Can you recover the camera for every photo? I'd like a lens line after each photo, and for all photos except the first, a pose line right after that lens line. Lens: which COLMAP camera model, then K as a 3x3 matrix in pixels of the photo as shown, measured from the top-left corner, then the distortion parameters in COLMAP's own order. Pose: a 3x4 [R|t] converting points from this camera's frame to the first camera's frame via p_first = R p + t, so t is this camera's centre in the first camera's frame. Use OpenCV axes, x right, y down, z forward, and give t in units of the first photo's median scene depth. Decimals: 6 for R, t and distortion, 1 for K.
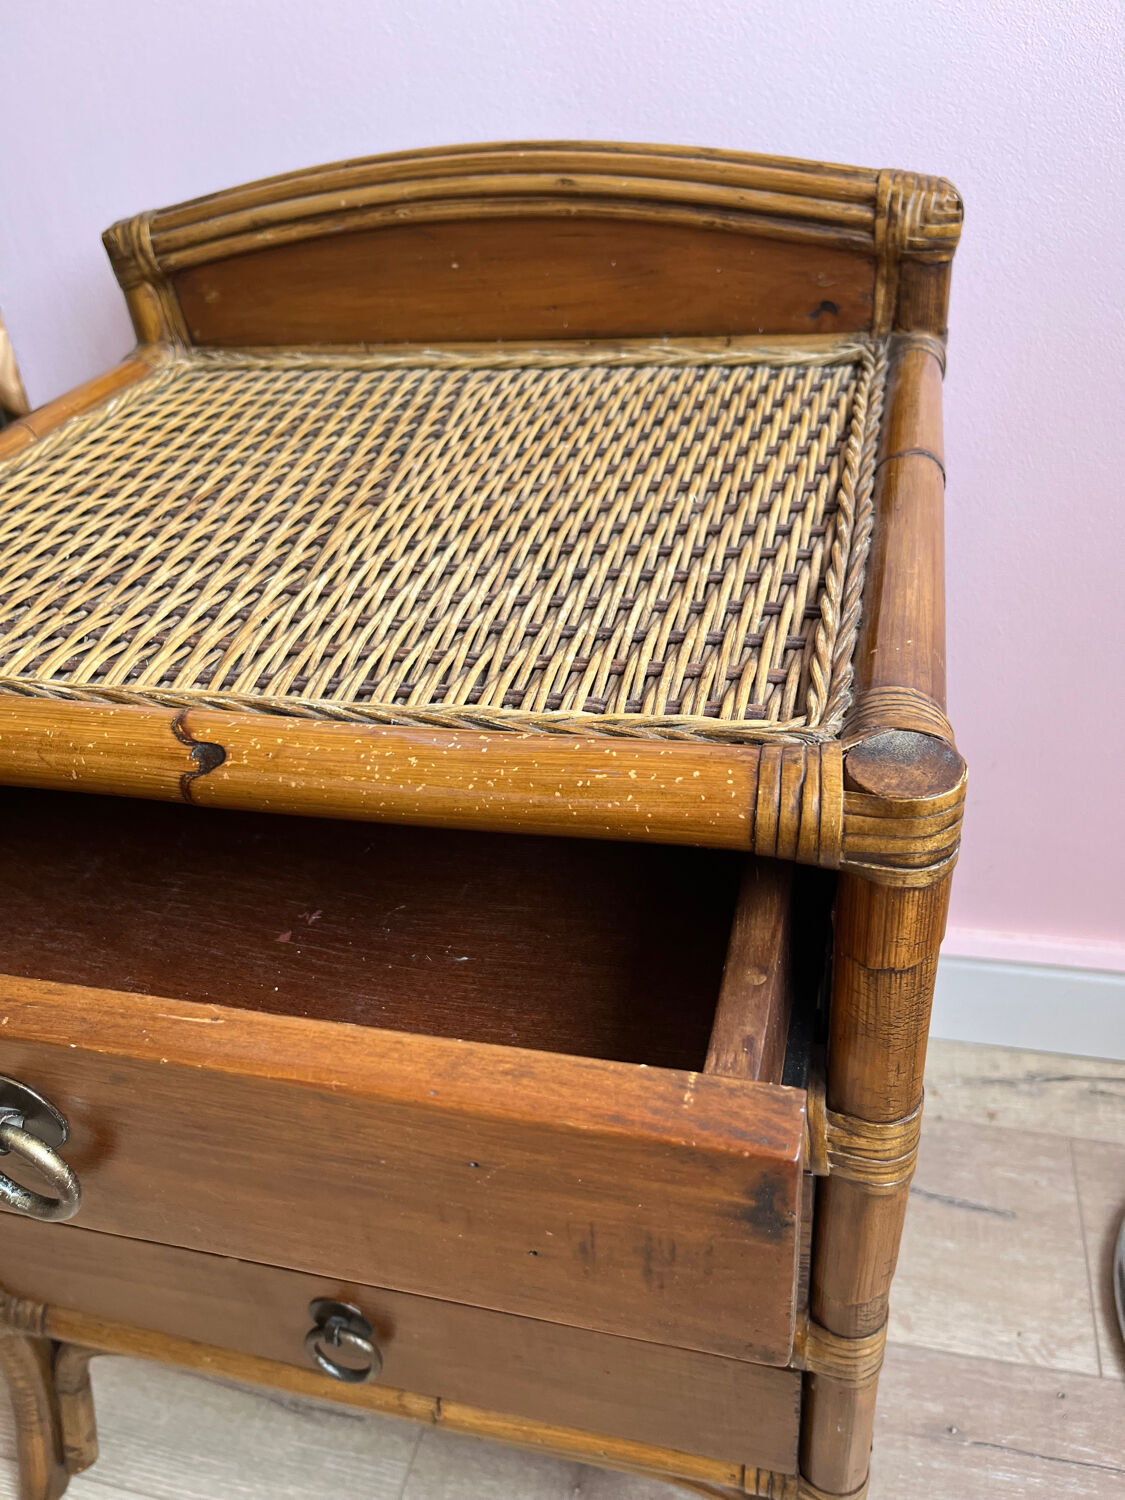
lens RADIAL K [[1142.2, 0, 566.7], [0, 1142.2, 749.9], [0, 0, 1]] dist [0.051614, -0.069860]
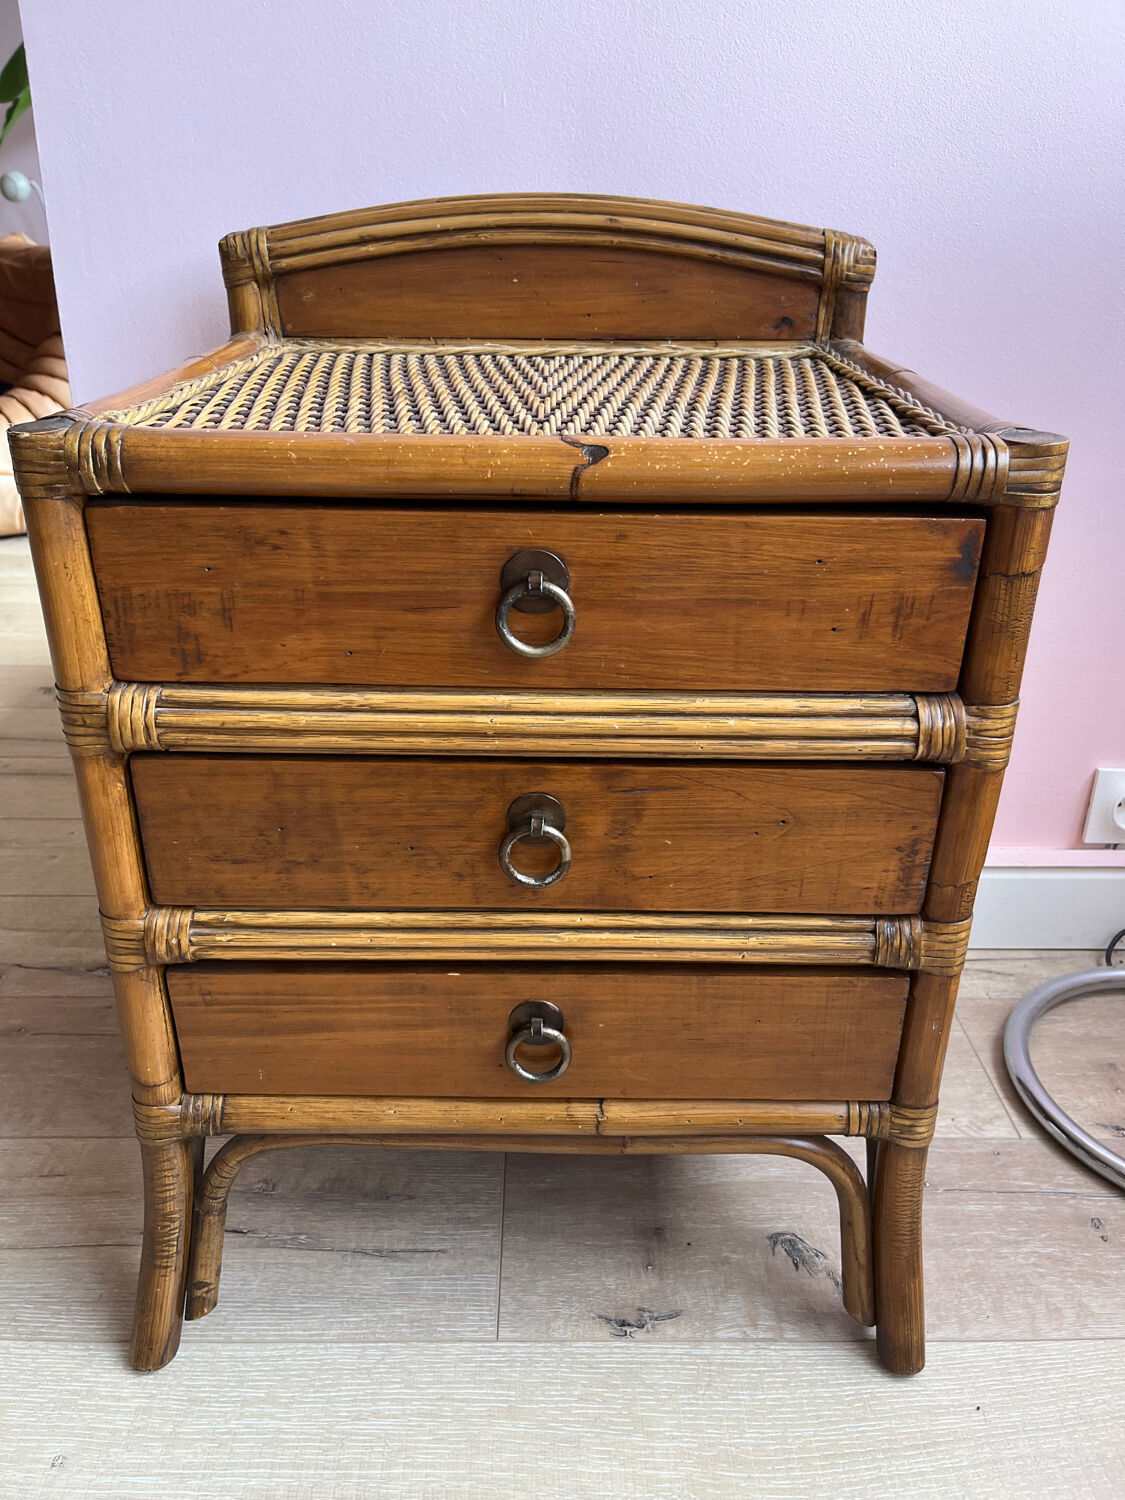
lens RADIAL K [[1142.2, 0, 557.4], [0, 1142.2, 748.1], [0, 0, 1]] dist [0.051614, -0.069860]
pose [[0.966904, -0.017893, 0.254514, -0.435846], [0.061230, 0.984659, -0.163391, 0.365731], [-0.247686, 0.173567, 0.953166, -0.208323]]
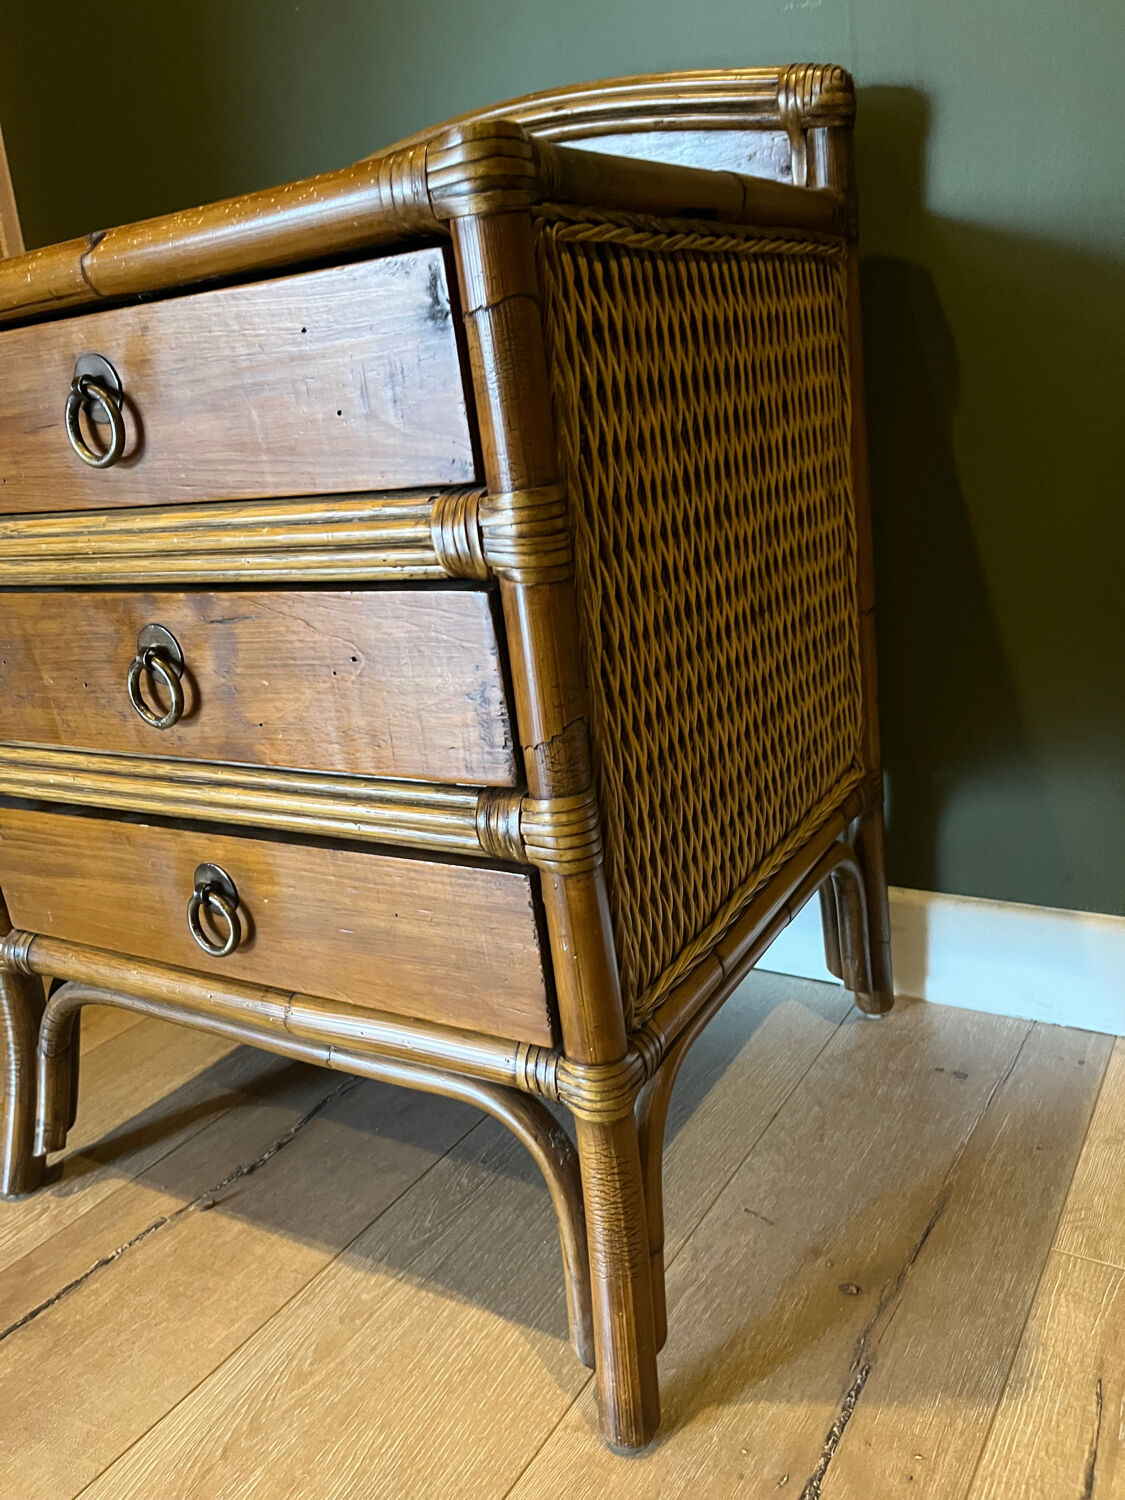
lens RADIAL K [[1142.2, 0, 566.7], [0, 1142.2, 744.2], [0, 0, 1]] dist [0.051614, -0.069860]
pose [[0.959925, 0.056623, -0.274477, 0.415777], [-0.126119, 0.961883, -0.242643, 0.531980], [0.250276, 0.267536, 0.930477, -0.036151]]
